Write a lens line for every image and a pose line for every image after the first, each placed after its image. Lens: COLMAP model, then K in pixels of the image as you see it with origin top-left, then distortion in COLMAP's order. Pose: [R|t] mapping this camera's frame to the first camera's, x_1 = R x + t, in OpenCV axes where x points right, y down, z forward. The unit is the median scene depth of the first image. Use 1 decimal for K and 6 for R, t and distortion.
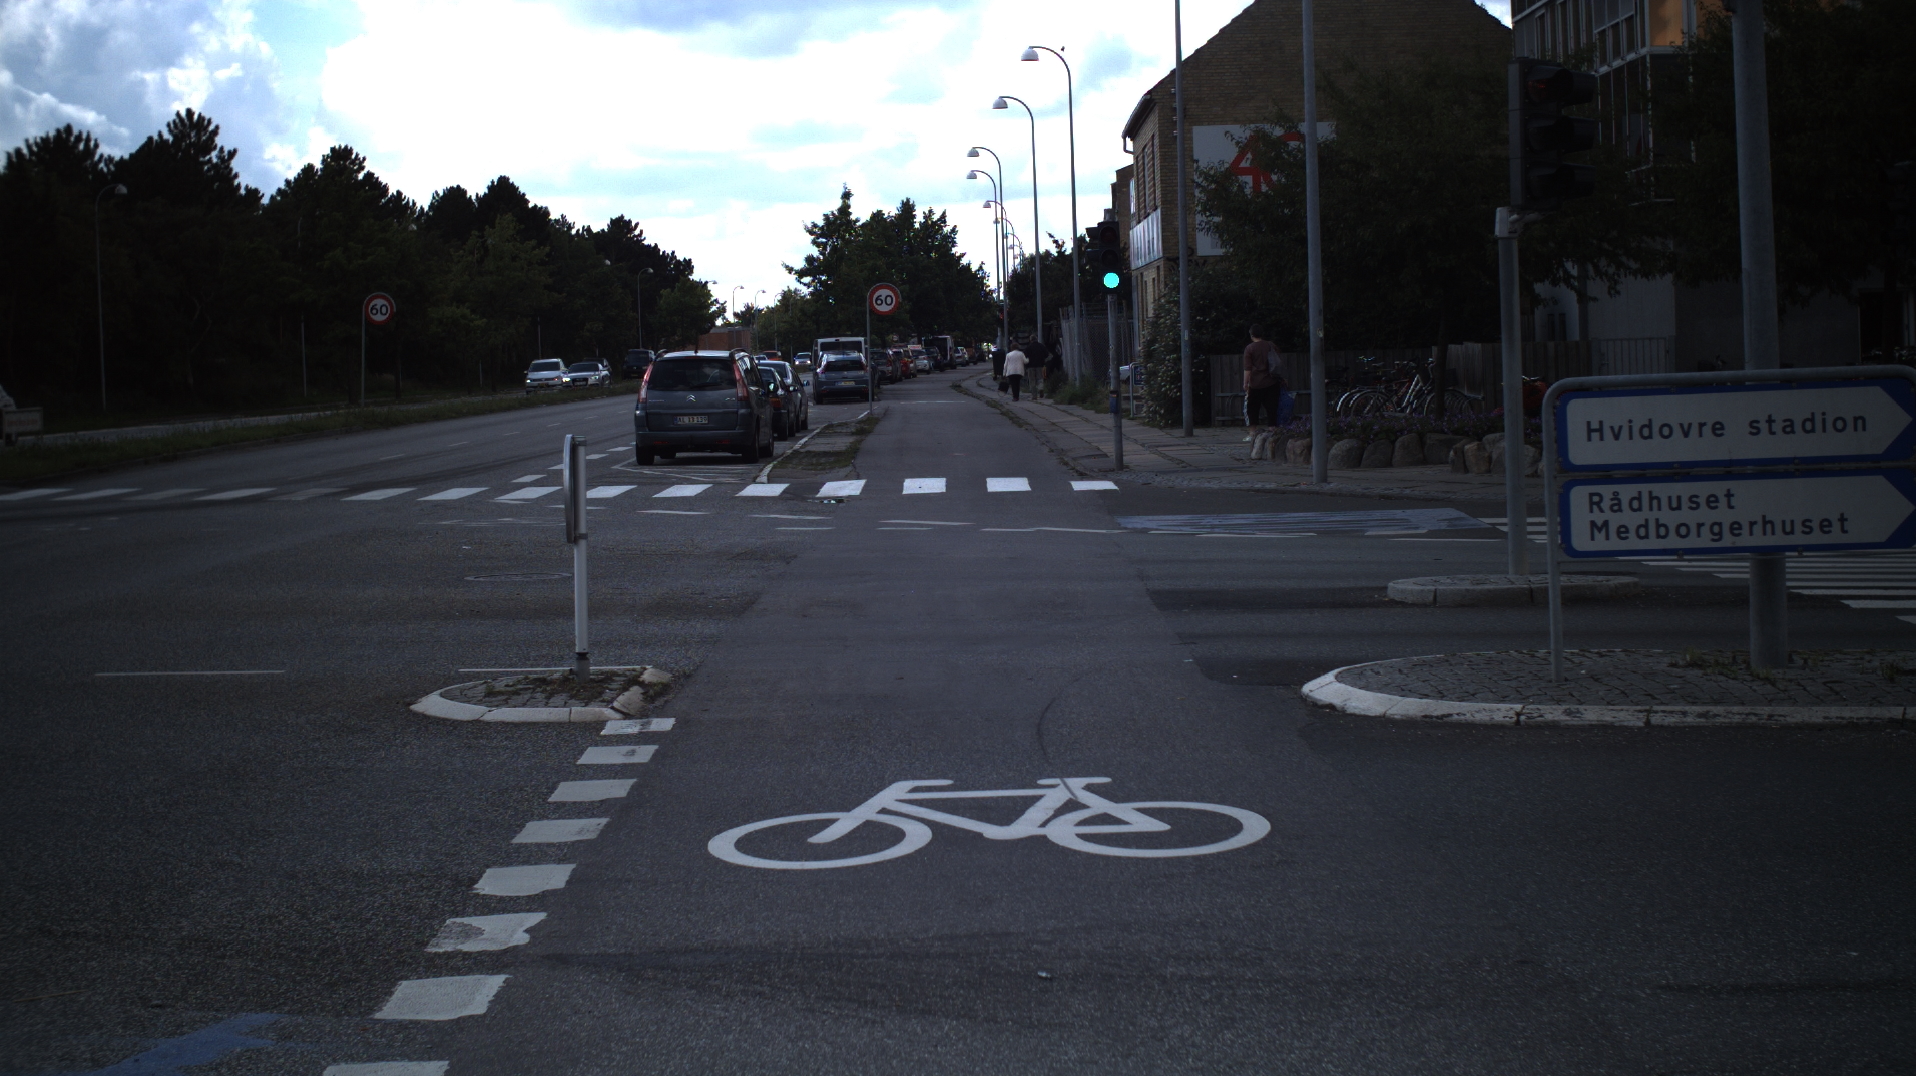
lens RADIAL K [[3560.9, 0, 958.0], [0, 3560.9, 538.0], [0, 0, 1]] dist [-0.204215, -0.266525]
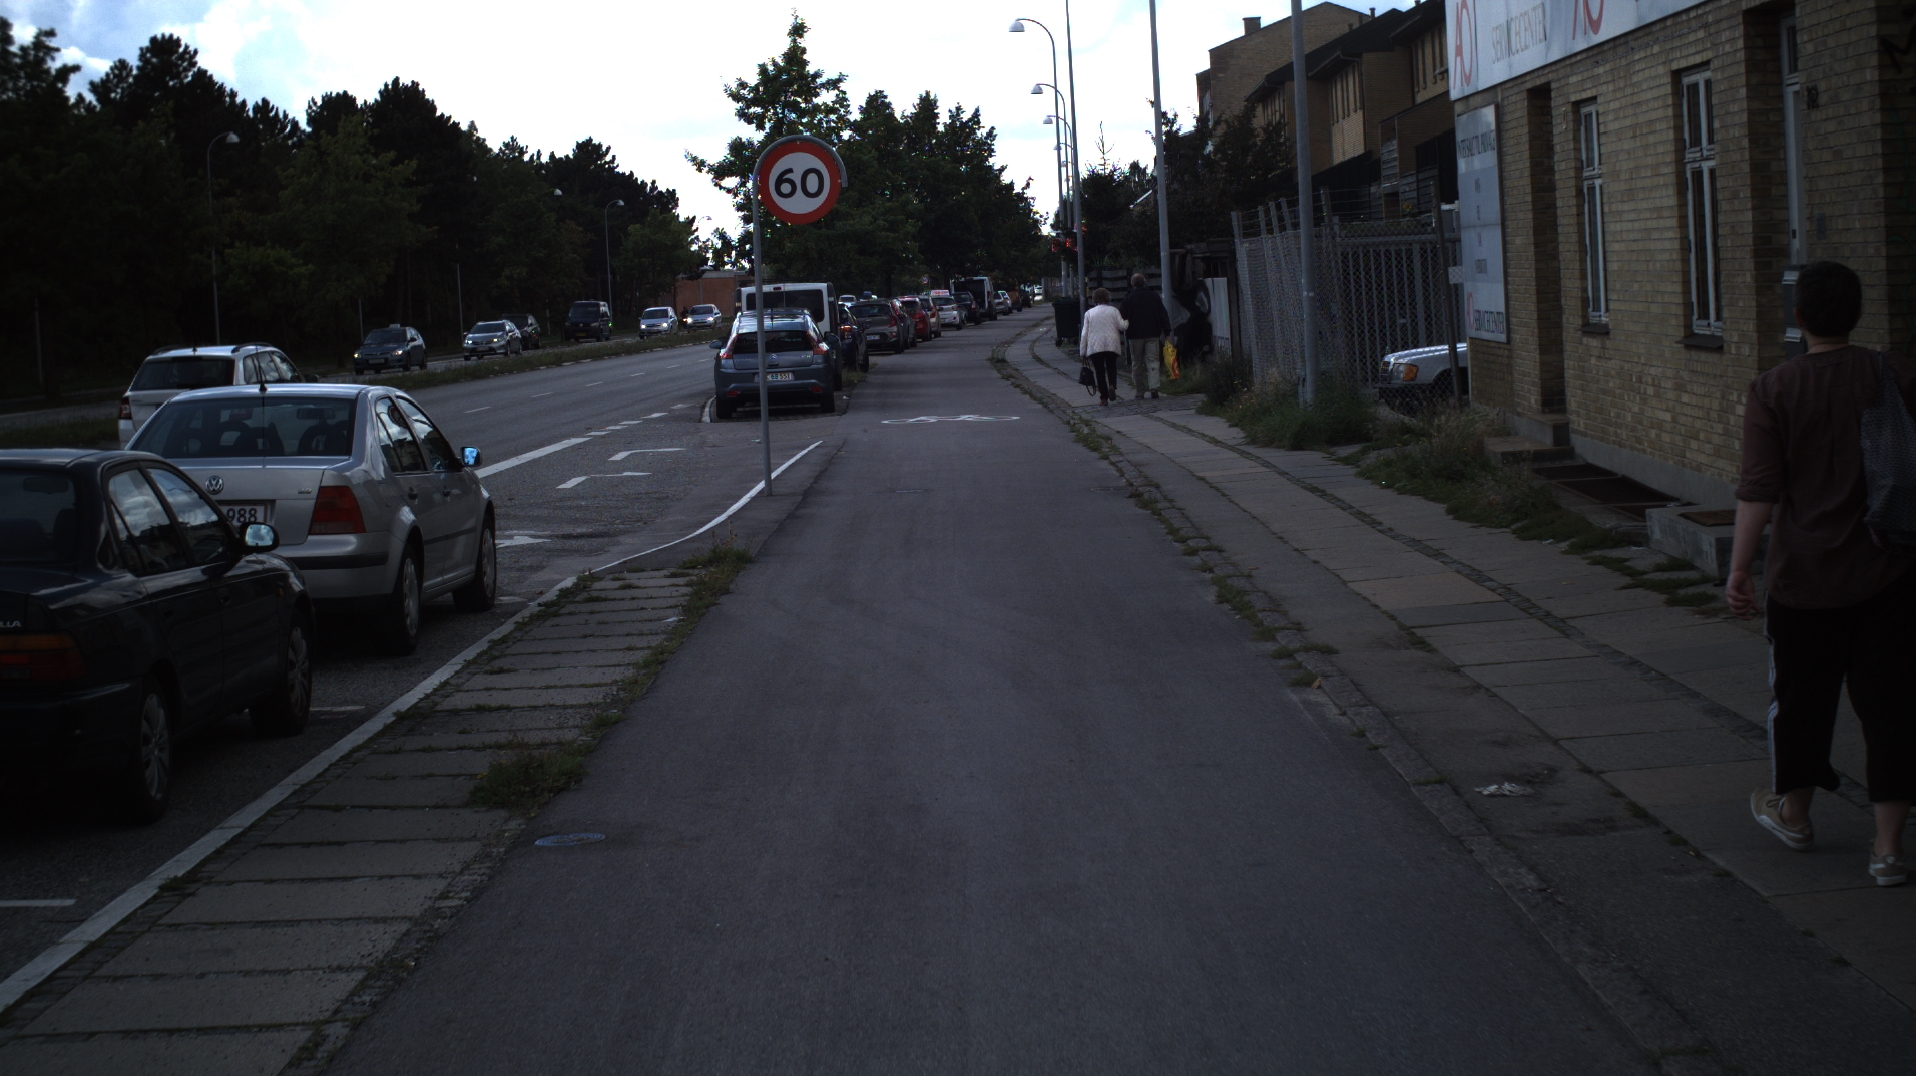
lens RADIAL K [[3560.9, 0, 958.0], [0, 3560.9, 538.0], [0, 0, 1]] dist [-0.204215, -0.266525]
pose [[0.999822, -0.014550, -0.012006, -0.000425], [0.014746, 0.999757, 0.016413, -0.019239], [0.011764, -0.016587, 0.999793, 0.337564]]
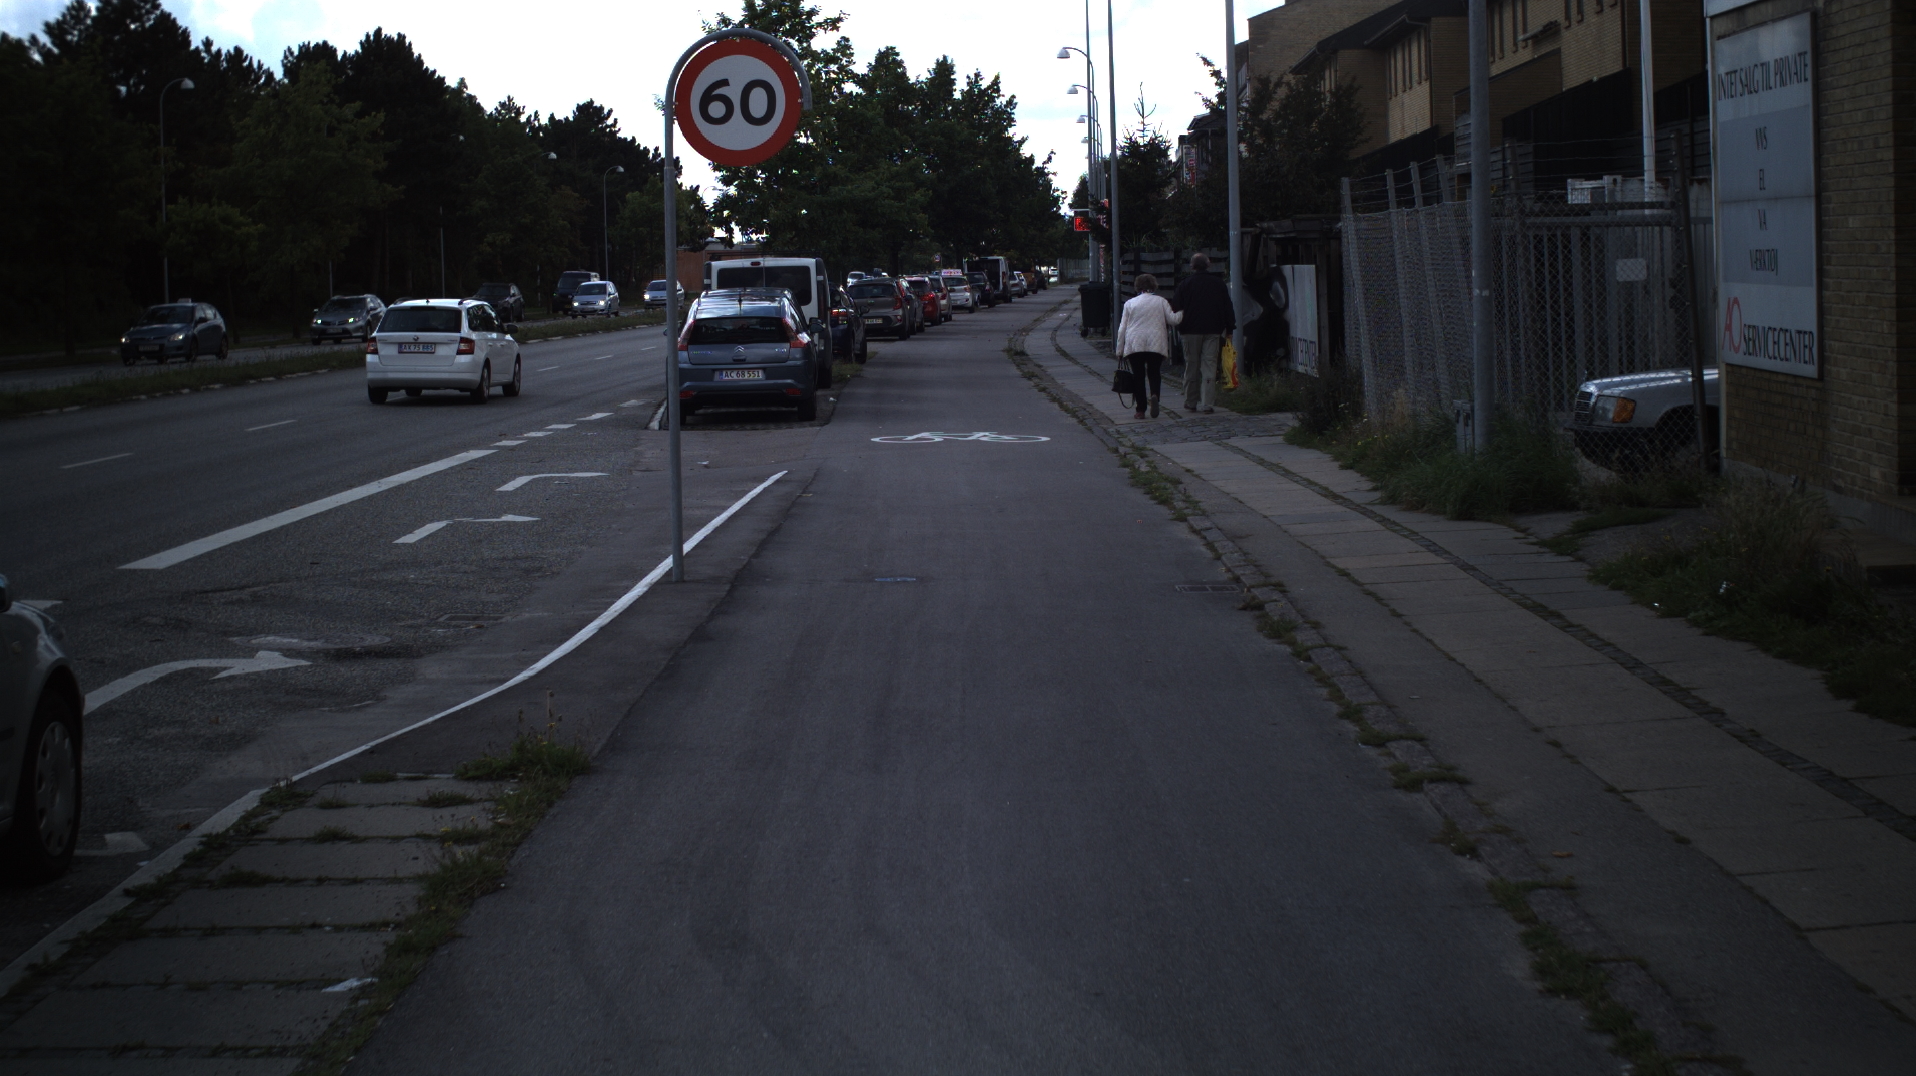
lens RADIAL K [[3560.9, 0, 958.0], [0, 3560.9, 538.0], [0, 0, 1]] dist [-0.204215, -0.266525]
pose [[0.999838, 0.011786, -0.013569, -0.001453], [-0.011482, 0.999685, 0.022315, -0.023003], [0.013828, -0.022156, 0.999659, 0.405217]]
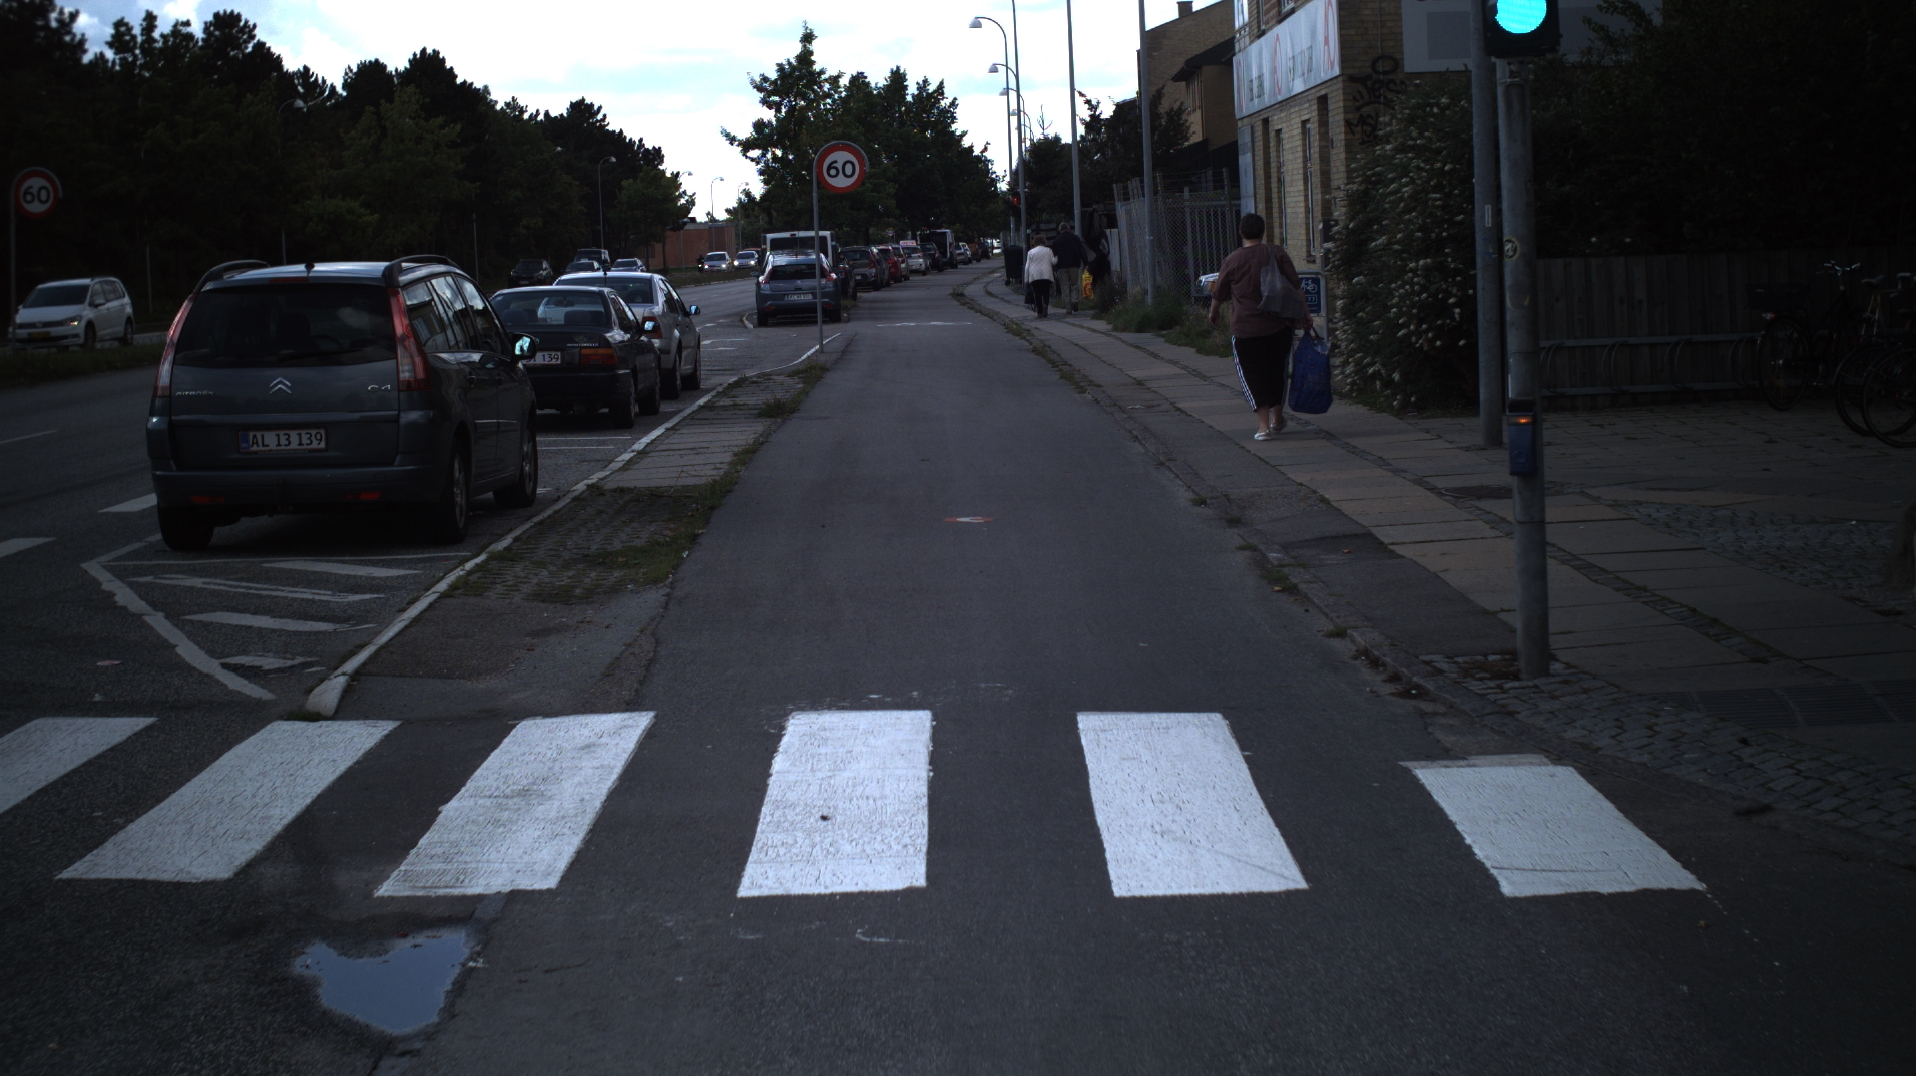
lens RADIAL K [[3560.9, 0, 958.0], [0, 3560.9, 538.0], [0, 0, 1]] dist [-0.204215, -0.266525]
pose [[0.999972, -0.007430, -0.000731, -0.000303], [0.007449, 0.999540, 0.029382, -0.011021], [0.000512, -0.029387, 0.999568, 0.202428]]
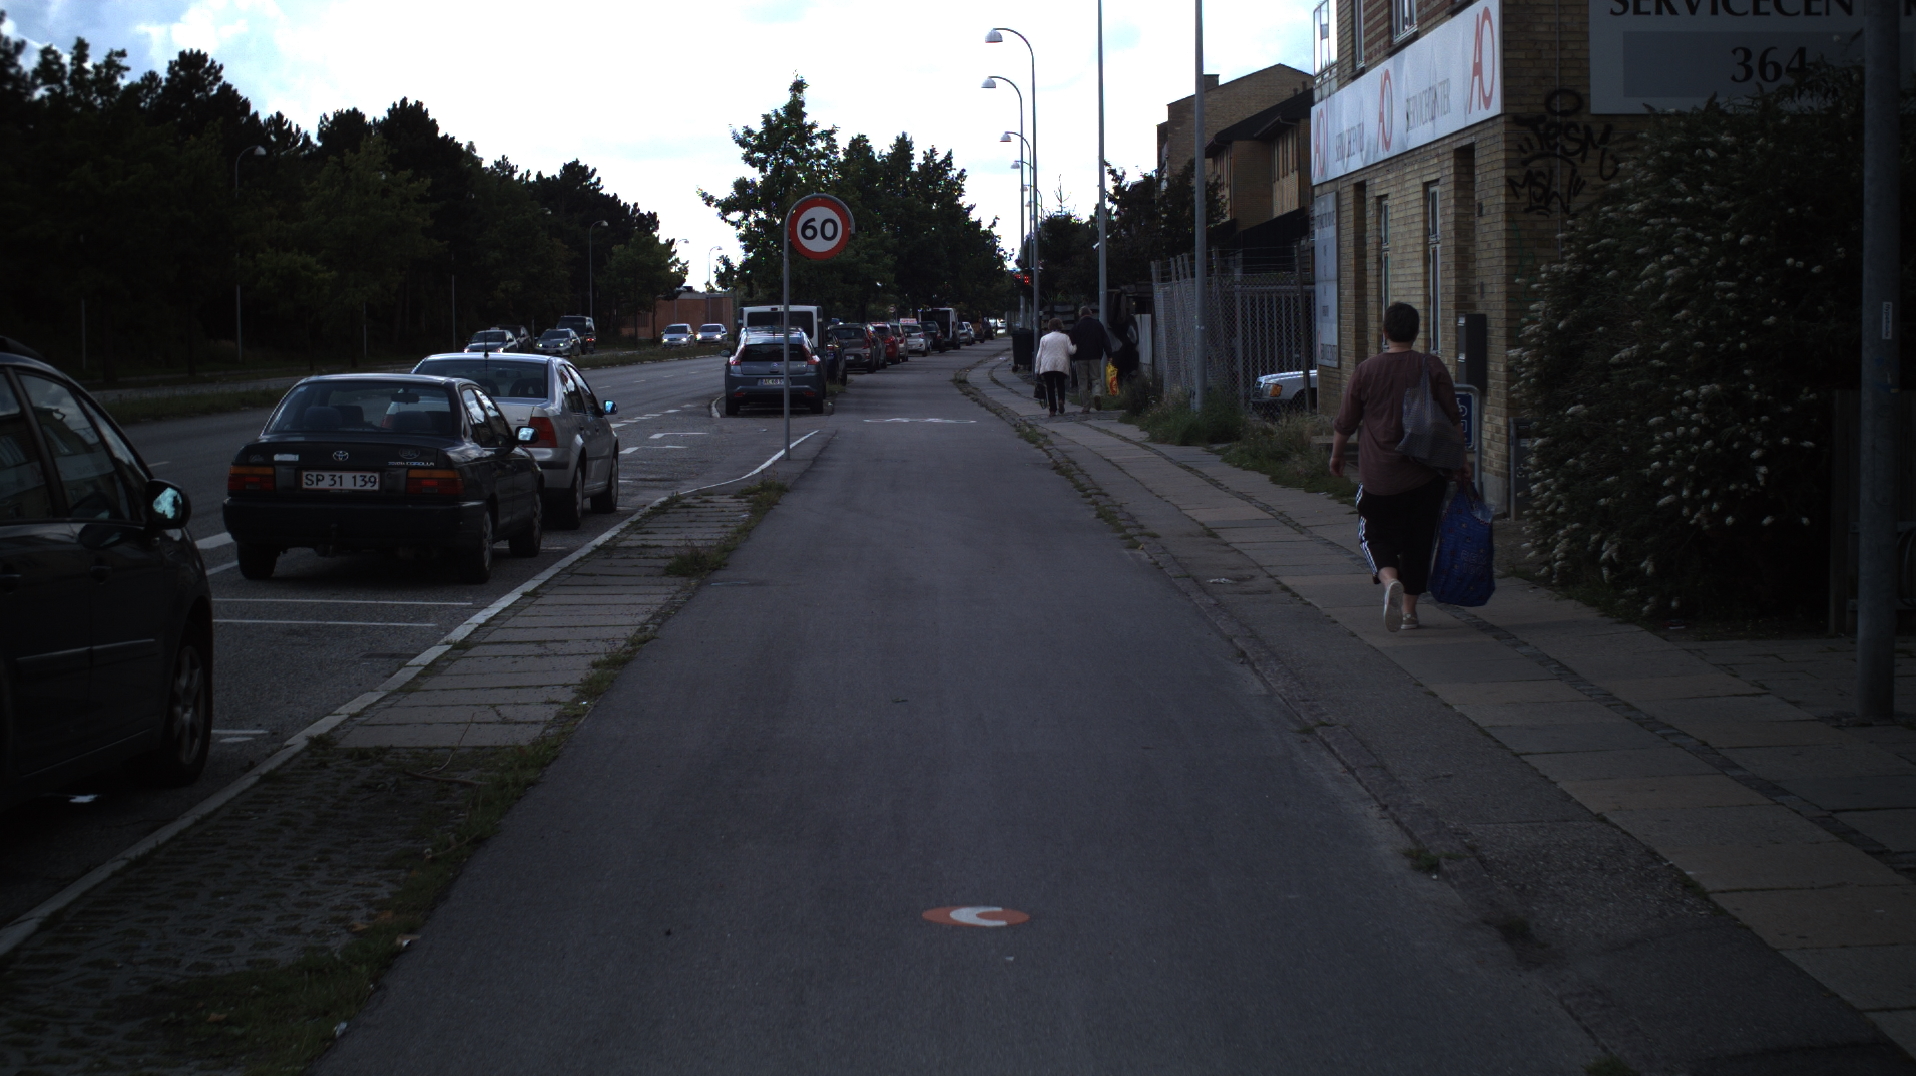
lens RADIAL K [[3560.9, 0, 958.0], [0, 3560.9, 538.0], [0, 0, 1]] dist [-0.204215, -0.266525]
pose [[0.999681, 0.025252, 0.000621, -0.000497], [-0.025256, 0.999654, 0.007360, -0.015017], [-0.000435, -0.007373, 0.999973, 0.269851]]
